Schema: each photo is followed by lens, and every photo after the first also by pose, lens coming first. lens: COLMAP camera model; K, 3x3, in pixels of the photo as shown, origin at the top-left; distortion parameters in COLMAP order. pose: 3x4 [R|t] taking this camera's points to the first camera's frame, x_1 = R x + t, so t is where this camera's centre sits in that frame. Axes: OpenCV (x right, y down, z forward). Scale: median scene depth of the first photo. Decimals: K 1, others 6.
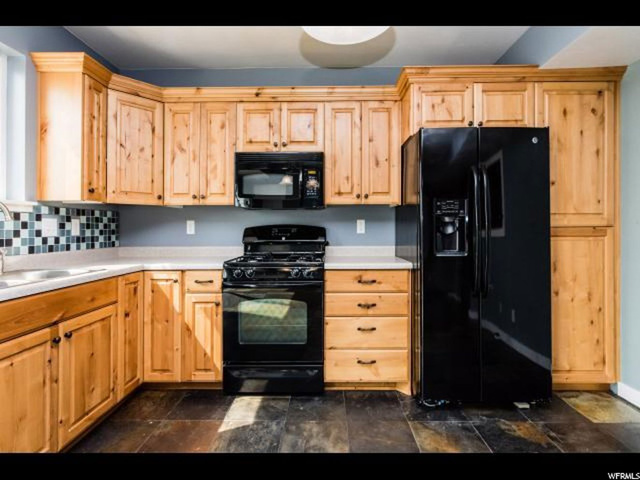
lens RADIAL K [[308.1, 0, 349.3], [0, 308.1, 225.2], [0, 0, 1]] dist [0.002237, 0.000309]
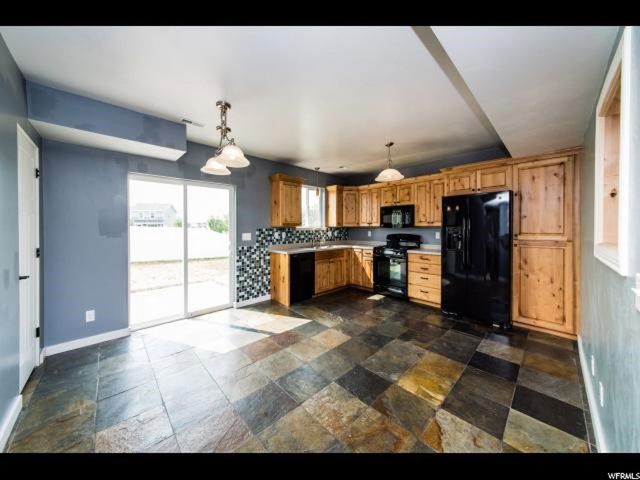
lens RADIAL K [[226.8, 0, 326.2], [0, 226.8, 228.2], [0, 0, 1]] dist [-0.008927, 0.000495]
pose [[0.717494, 0.008245, -0.696516, 0.747658], [-0.000240, 0.999933, 0.011590, -0.082489], [0.696565, -0.008148, 0.717448, -0.831639]]
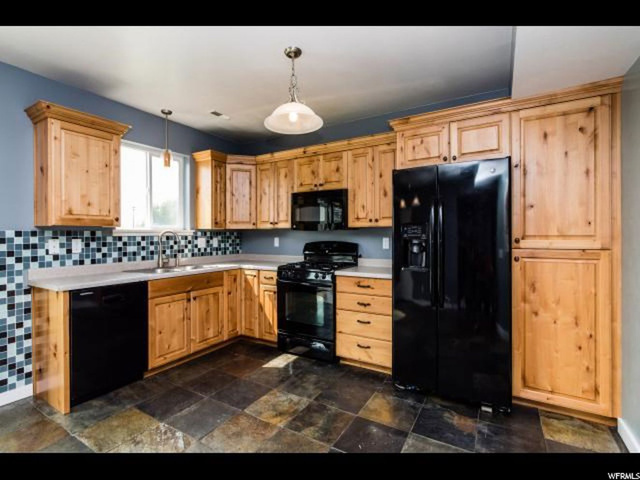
lens RADIAL K [[293.9, 0, 333.2], [0, 293.9, 234.7], [0, 0, 1]] dist [-0.004562, 0.000478]
pose [[0.880856, 0.001104, -0.473383, 0.540463], [0.000614, 0.999994, 0.003475, -0.045318], [0.473383, -0.003352, 0.880850, -0.179469]]
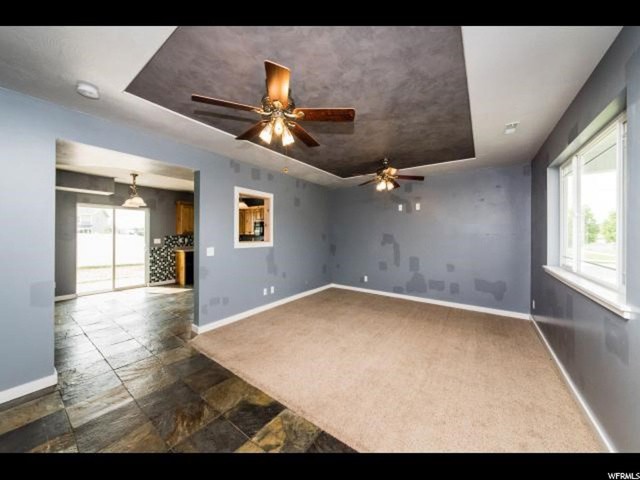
lens RADIAL K [[226.8, 0, 301.2], [0, 226.8, 232.9], [0, 0, 1]] dist [-0.008927, 0.000495]
pose [[0.803145, 0.005937, -0.595754, 2.009952], [-0.003104, 0.999978, 0.005781, -0.114248], [0.595775, -0.002794, 0.803146, -1.132743]]
